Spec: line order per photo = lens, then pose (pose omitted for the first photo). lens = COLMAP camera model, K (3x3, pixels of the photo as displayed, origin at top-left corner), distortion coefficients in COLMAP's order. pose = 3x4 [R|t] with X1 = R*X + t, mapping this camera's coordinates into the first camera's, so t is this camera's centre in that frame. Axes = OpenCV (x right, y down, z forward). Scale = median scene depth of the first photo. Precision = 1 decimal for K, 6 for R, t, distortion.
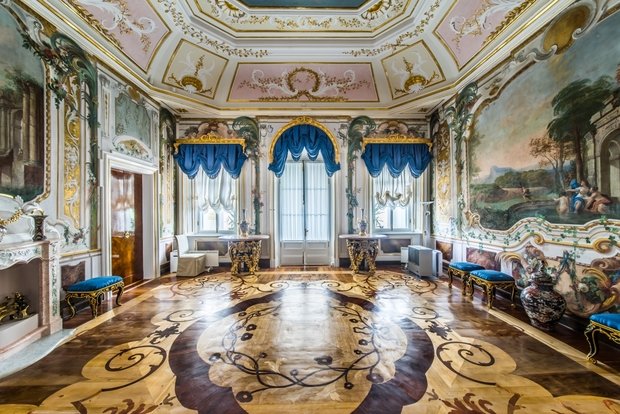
lens RADIAL K [[220.6, 0, 313.4], [0, 220.6, 210.9], [0, 0, 1]] dist [0.002846, 0.001059]
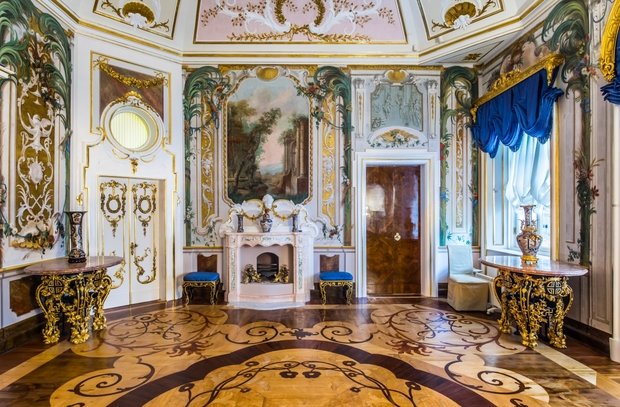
lens RADIAL K [[331.3, 0, 298.8], [0, 331.3, 213.9], [0, 0, 1]] dist [-0.013930, -0.003968]
pose [[-0.018581, 0.009680, -0.999780, 0.699584], [0.005189, 0.999941, 0.009585, 0.000967], [0.999814, -0.005009, -0.018630, 0.886349]]
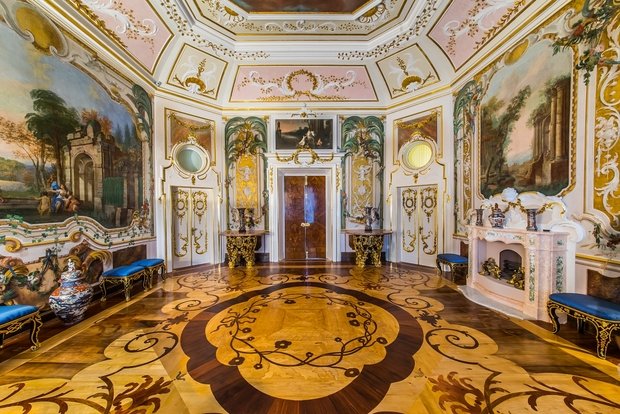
lens RADIAL K [[220.6, 0, 307.3], [0, 220.6, 211.9], [0, 0, 1]] dist [0.002846, 0.001059]
pose [[-0.999768, 0.011294, 0.018333, -0.080948], [0.011556, 0.999831, 0.014267, 0.005803], [-0.018169, 0.014475, -0.999730, 1.804563]]
